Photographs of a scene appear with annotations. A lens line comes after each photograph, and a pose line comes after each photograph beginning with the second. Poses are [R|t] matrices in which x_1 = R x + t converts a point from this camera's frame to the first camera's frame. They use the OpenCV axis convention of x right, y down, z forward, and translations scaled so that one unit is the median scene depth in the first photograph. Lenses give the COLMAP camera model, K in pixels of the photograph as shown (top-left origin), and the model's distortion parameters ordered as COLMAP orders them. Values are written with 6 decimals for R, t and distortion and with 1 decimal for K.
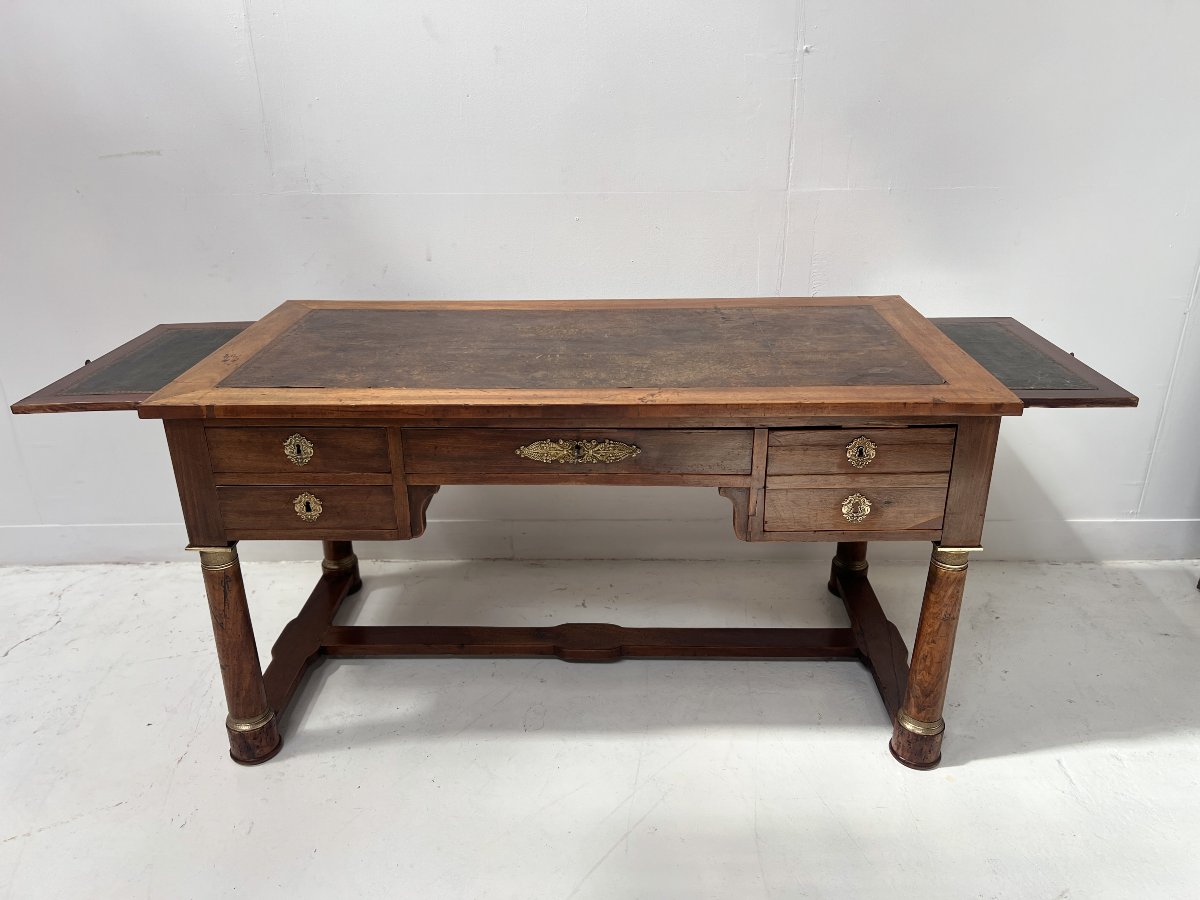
lens RADIAL K [[910.6, 0, 604.3], [0, 910.6, 457.8], [0, 0, 1]] dist [0.033749, -0.039975]
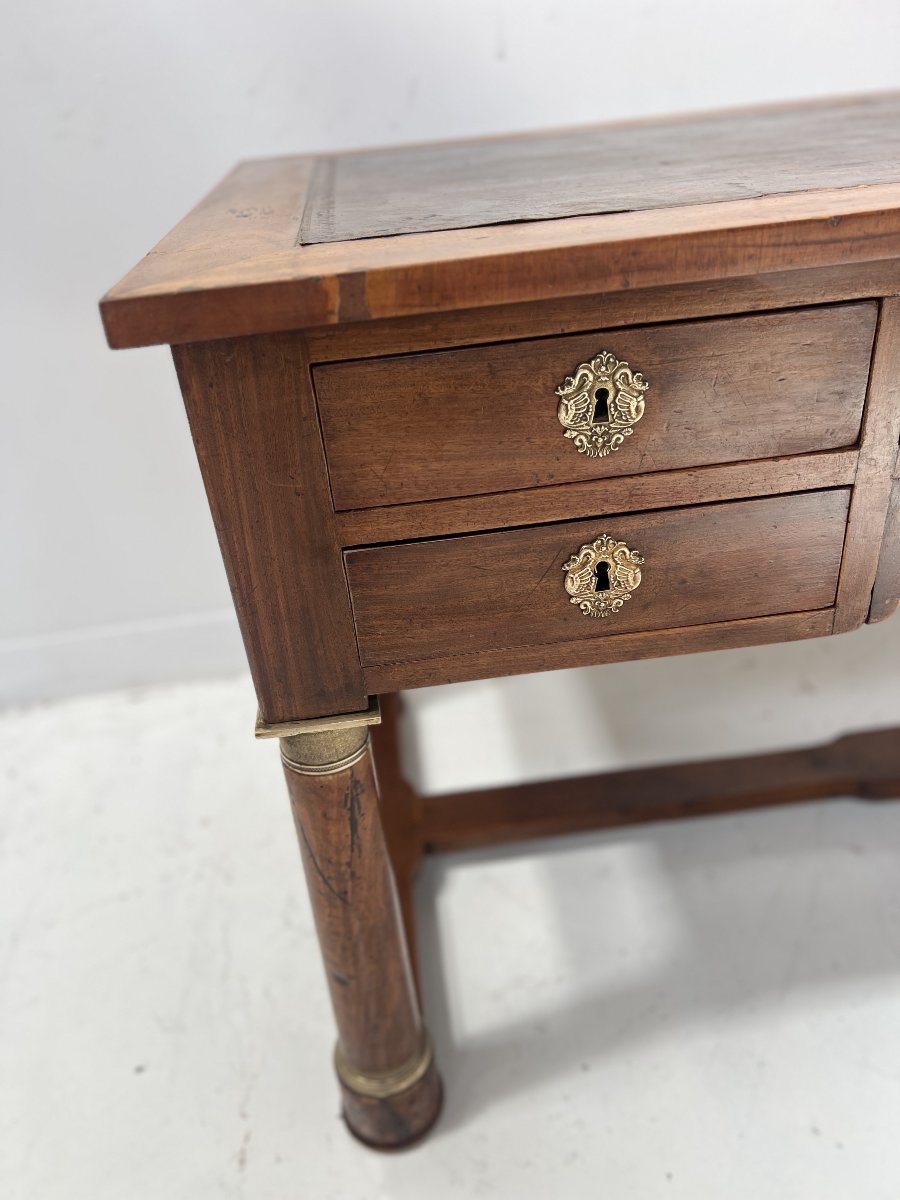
lens RADIAL K [[910.6, 0, 444.9], [0, 910.6, 610.1], [0, 0, 1]] dist [0.033749, -0.039975]
pose [[0.989653, -0.129541, 0.061698, -0.387760], [0.120821, 0.984304, 0.128642, 0.013014], [-0.077393, -0.119856, 0.989770, 0.622772]]
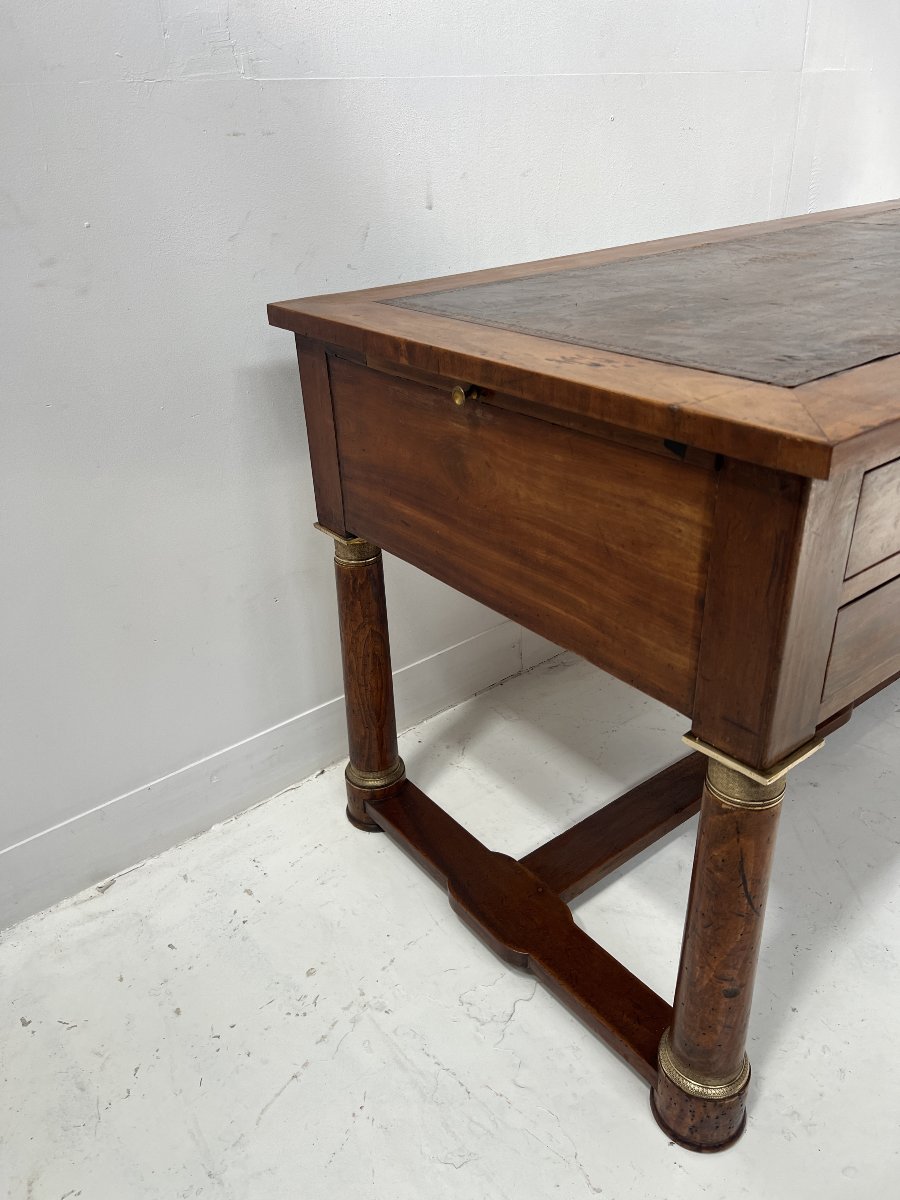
lens RADIAL K [[910.6, 0, 445.2], [0, 910.6, 601.4], [0, 0, 1]] dist [0.033749, -0.039975]
pose [[0.772535, -0.315560, 0.551009, -0.764190], [0.279847, 0.948152, 0.150645, -0.088115], [-0.569978, 0.037820, 0.820789, 0.707357]]
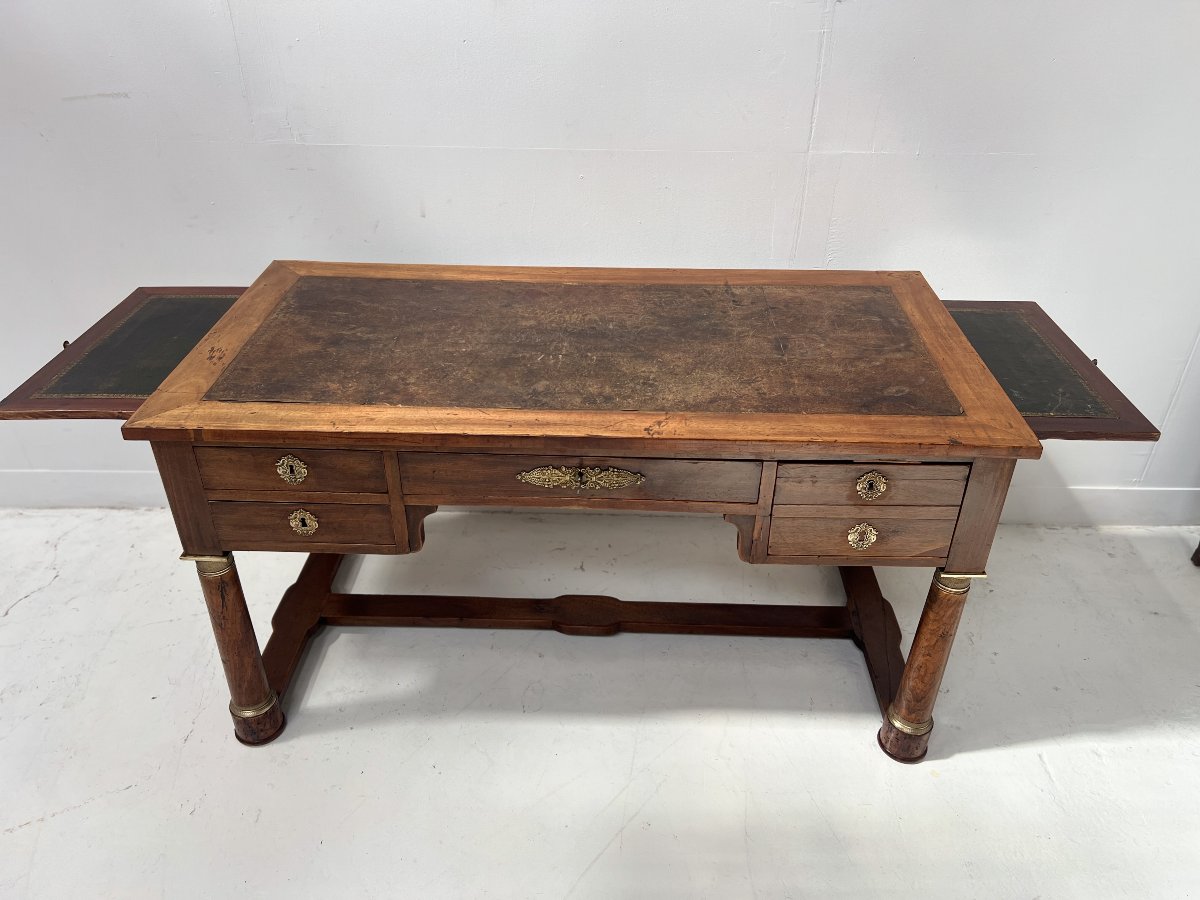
lens RADIAL K [[910.6, 0, 608.6], [0, 910.6, 452.3], [0, 0, 1]] dist [0.033749, -0.039975]
pose [[0.999759, 0.018887, 0.011233, -0.009624], [-0.020461, 0.986522, 0.162344, -0.176792], [-0.008016, -0.162535, 0.986670, 0.042274]]
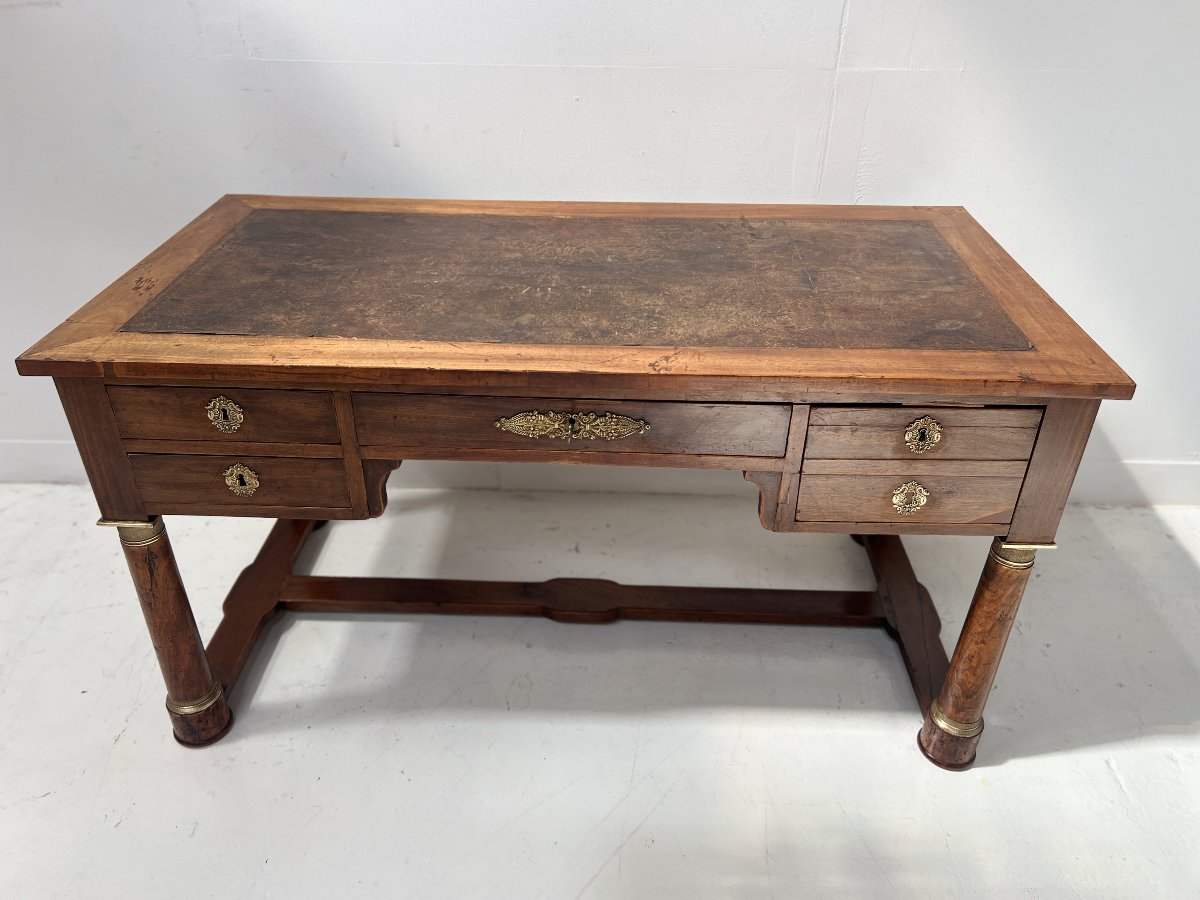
lens RADIAL K [[910.6, 0, 605.1], [0, 910.6, 451.0], [0, 0, 1]] dist [0.033749, -0.039975]
pose [[0.999748, 0.021257, 0.007272, -0.004606], [-0.022134, 0.987375, 0.156844, -0.102808], [-0.003846, -0.156965, 0.987597, 0.182911]]
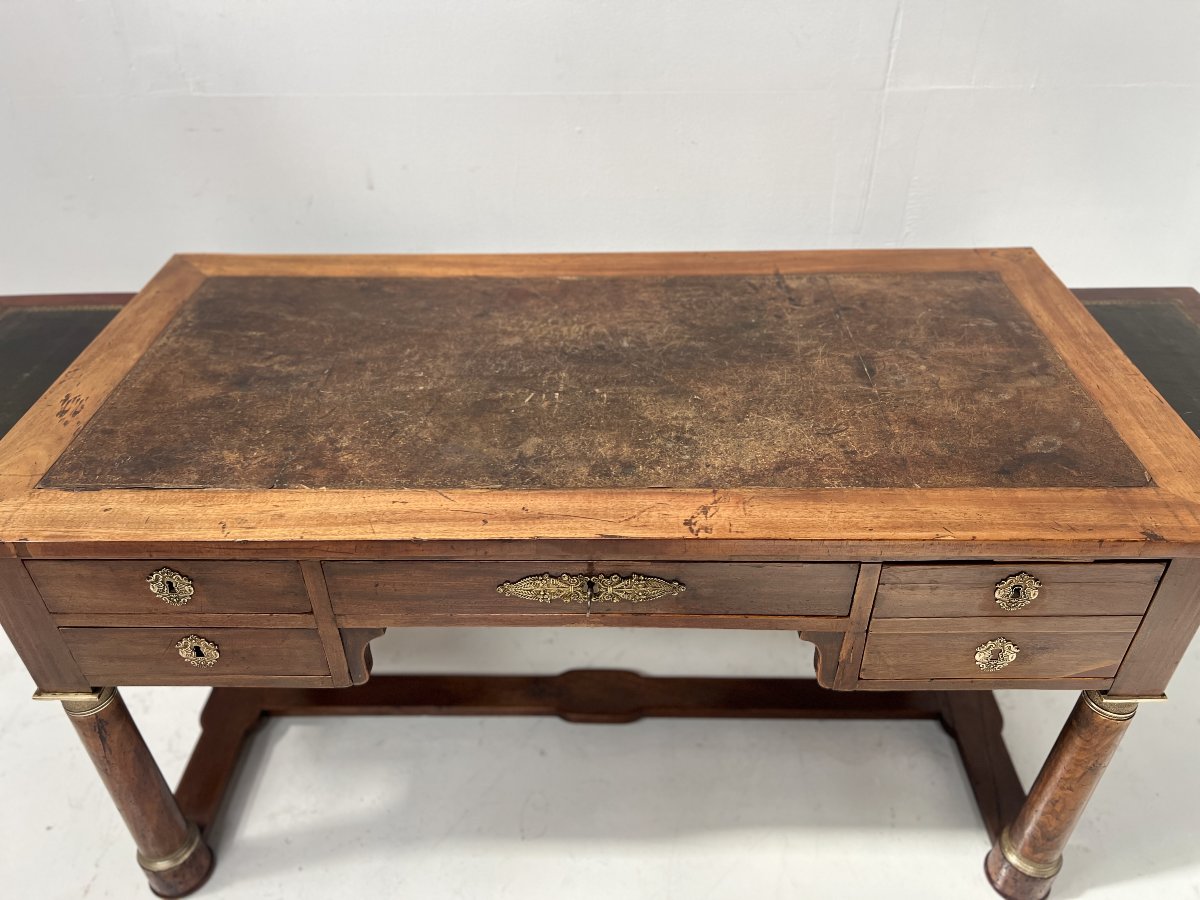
lens RADIAL K [[910.6, 0, 605.8], [0, 910.6, 451.1], [0, 0, 1]] dist [0.033749, -0.039975]
pose [[0.999953, -0.006102, 0.007534, -0.020690], [0.004227, 0.973752, 0.227571, -0.236489], [-0.008725, -0.227529, 0.973732, 0.342925]]
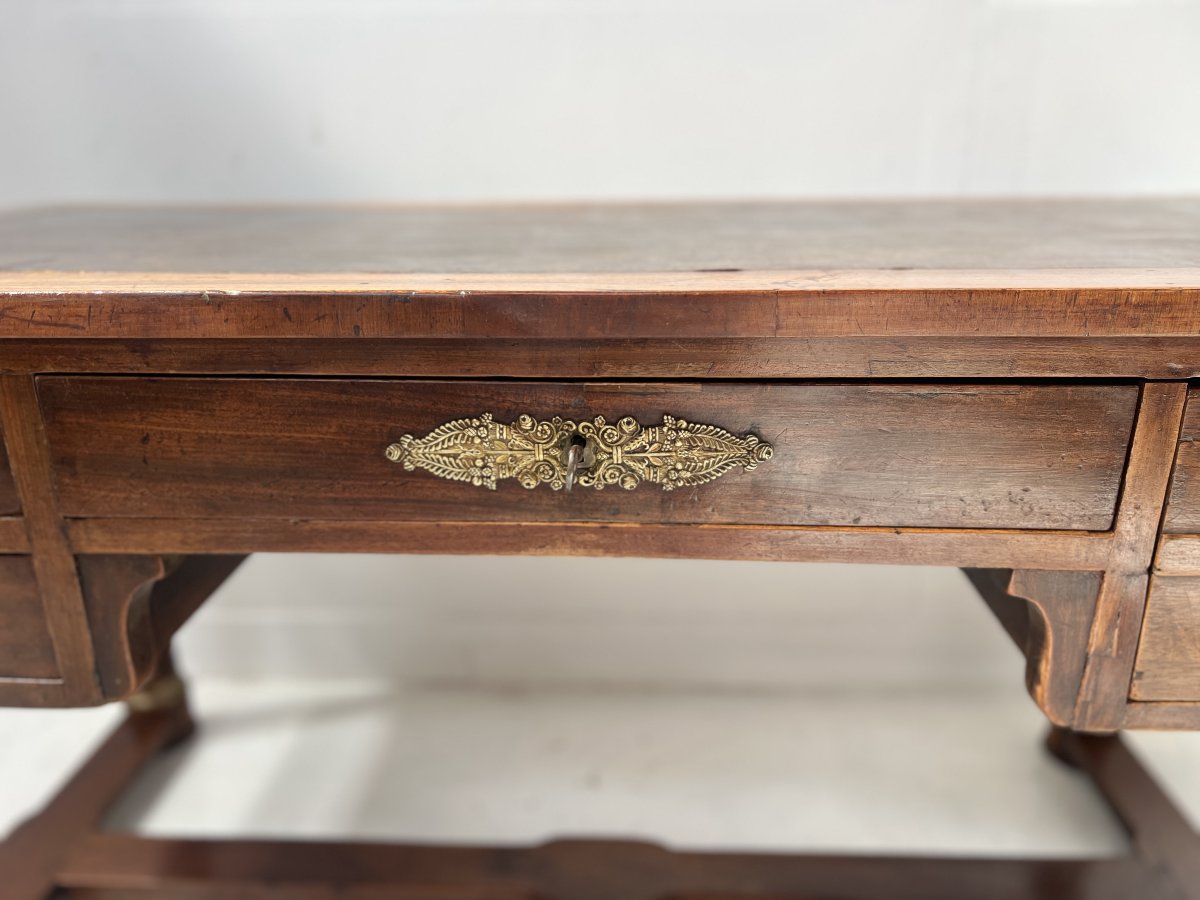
lens RADIAL K [[910.6, 0, 605.8], [0, 910.6, 449.7], [0, 0, 1]] dist [0.033749, -0.039975]
pose [[0.999843, 0.008278, -0.015644, -0.012914], [-0.009535, 0.996582, -0.082051, 0.016917], [0.014911, 0.082188, 0.996505, 0.620310]]
